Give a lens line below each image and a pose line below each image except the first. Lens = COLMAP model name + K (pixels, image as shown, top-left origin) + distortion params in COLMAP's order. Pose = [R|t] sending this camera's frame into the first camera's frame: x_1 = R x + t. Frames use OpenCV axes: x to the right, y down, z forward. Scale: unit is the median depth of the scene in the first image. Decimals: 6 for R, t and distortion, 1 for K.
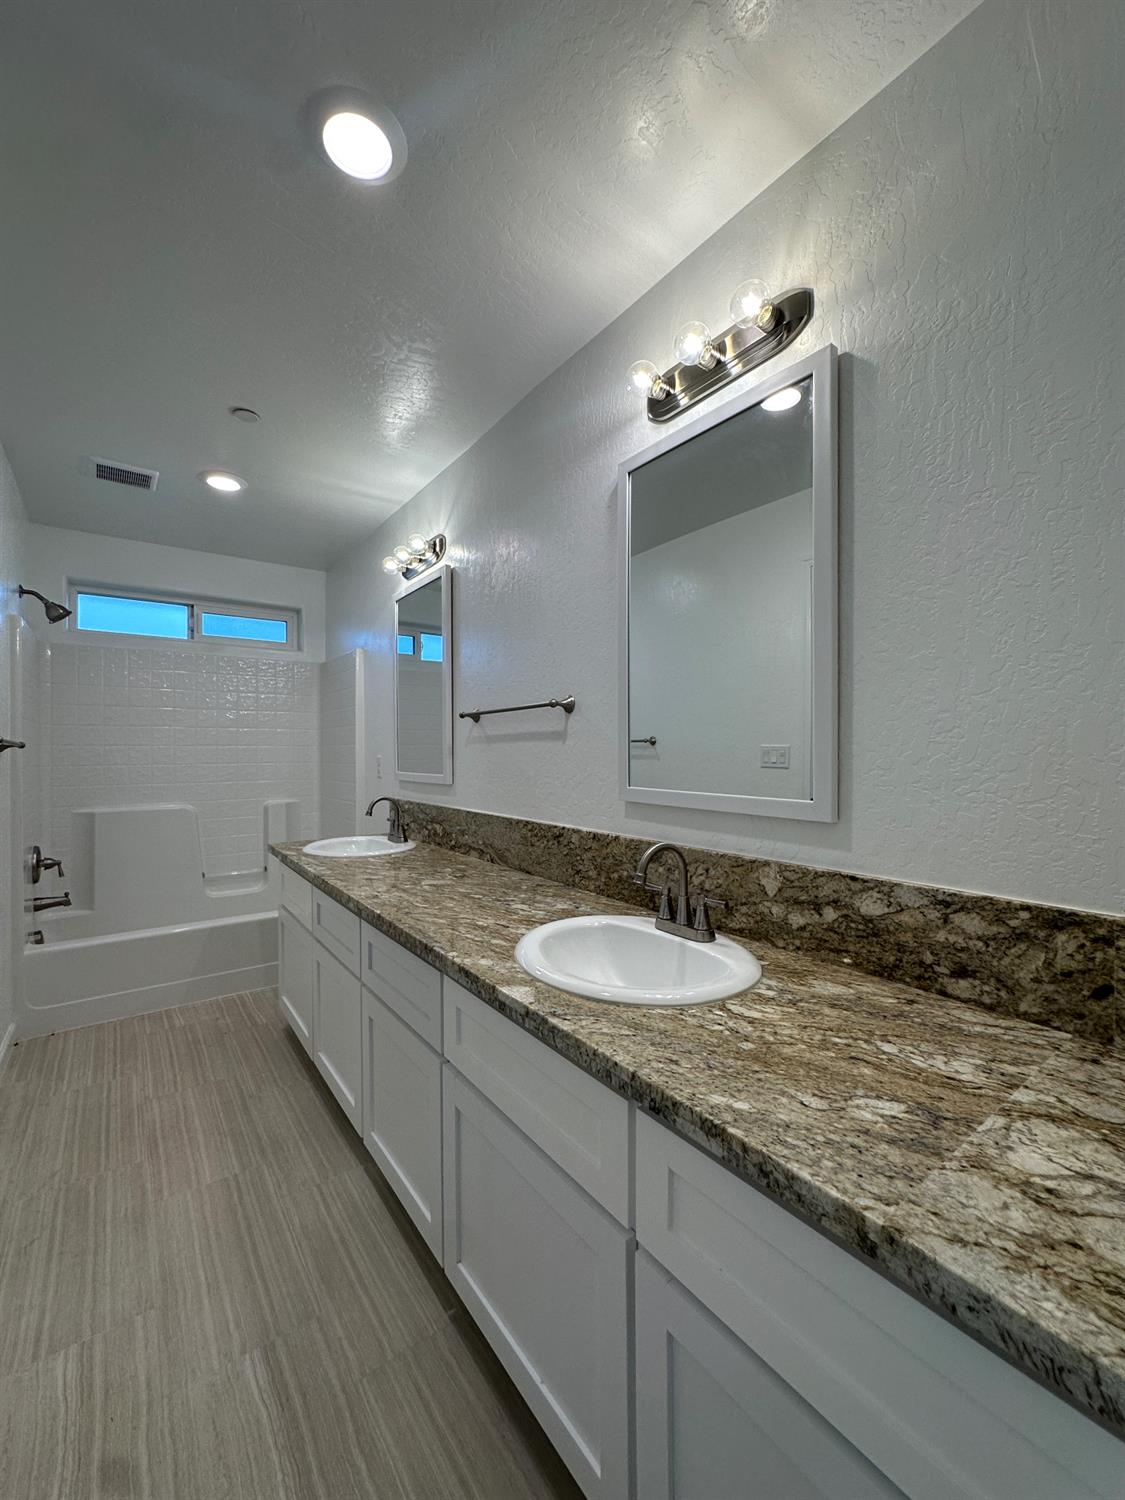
lens RADIAL K [[608.5, 0, 562.7], [0, 608.5, 755.0], [0, 0, 1]] dist [-0.011061, 0.001190]
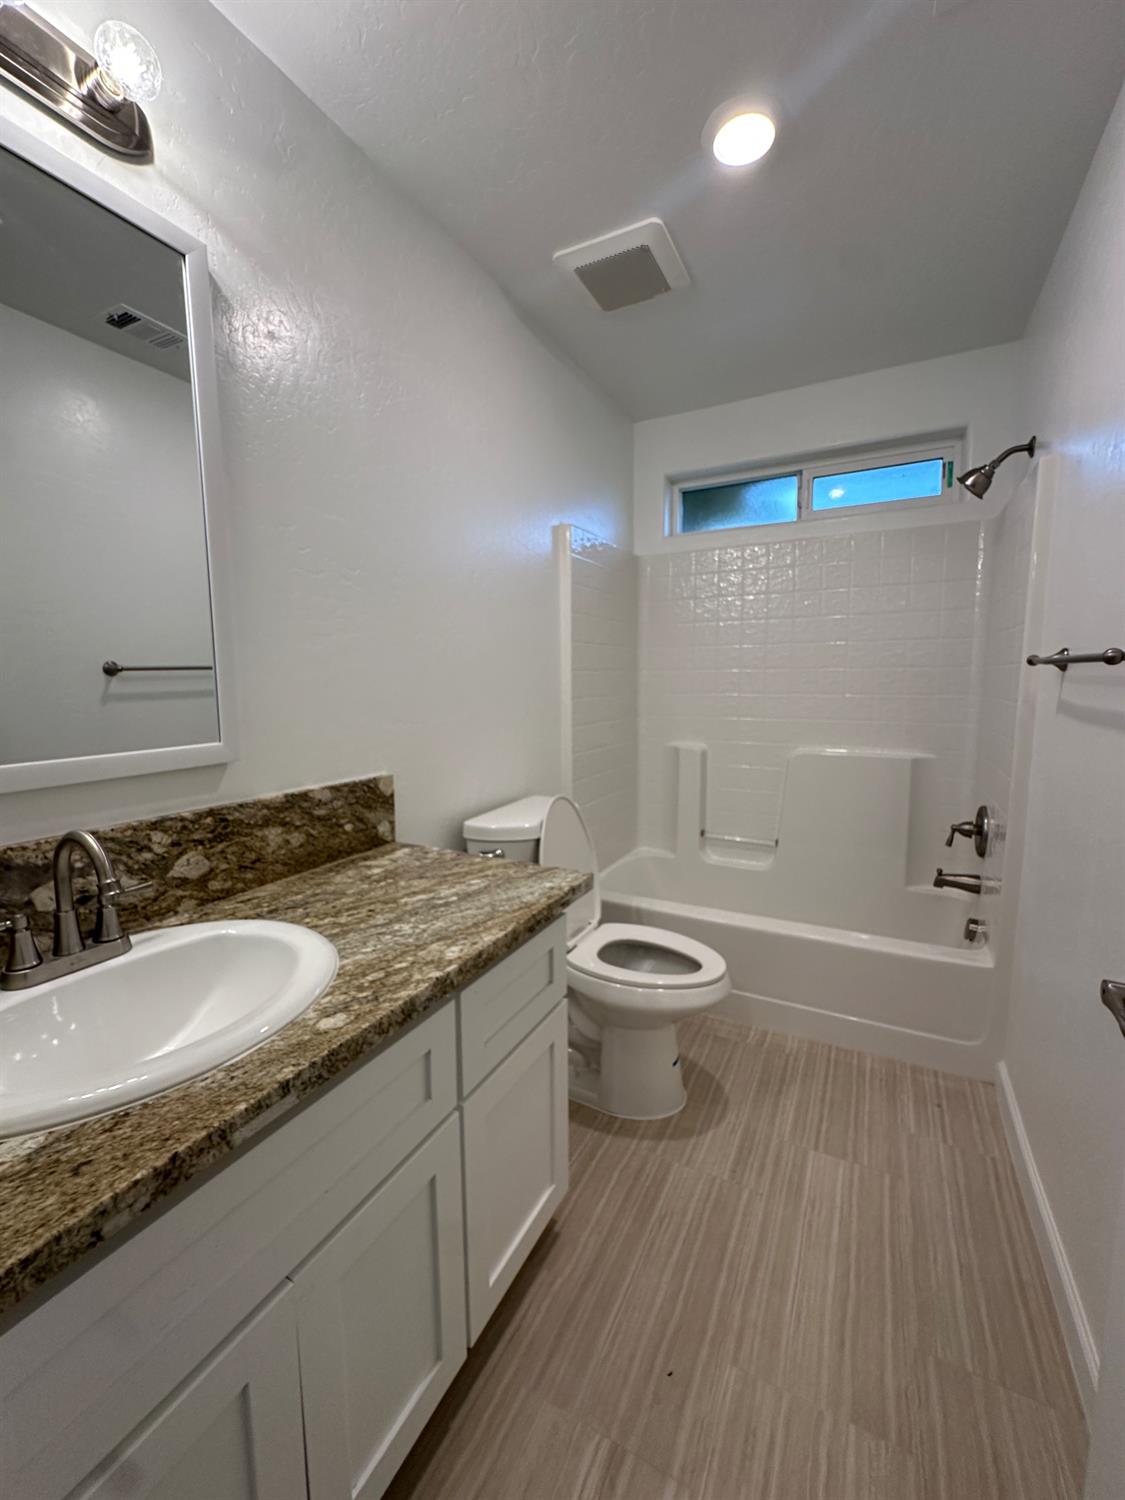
lens RADIAL K [[608.5, 0, 561.9], [0, 608.5, 754.7], [0, 0, 1]] dist [-0.011061, 0.001190]
pose [[-0.457695, -0.089628, 0.884580, -0.657923], [-0.002443, 0.995029, 0.099555, 0.004618], [-0.889106, 0.043404, -0.455639, 0.914771]]
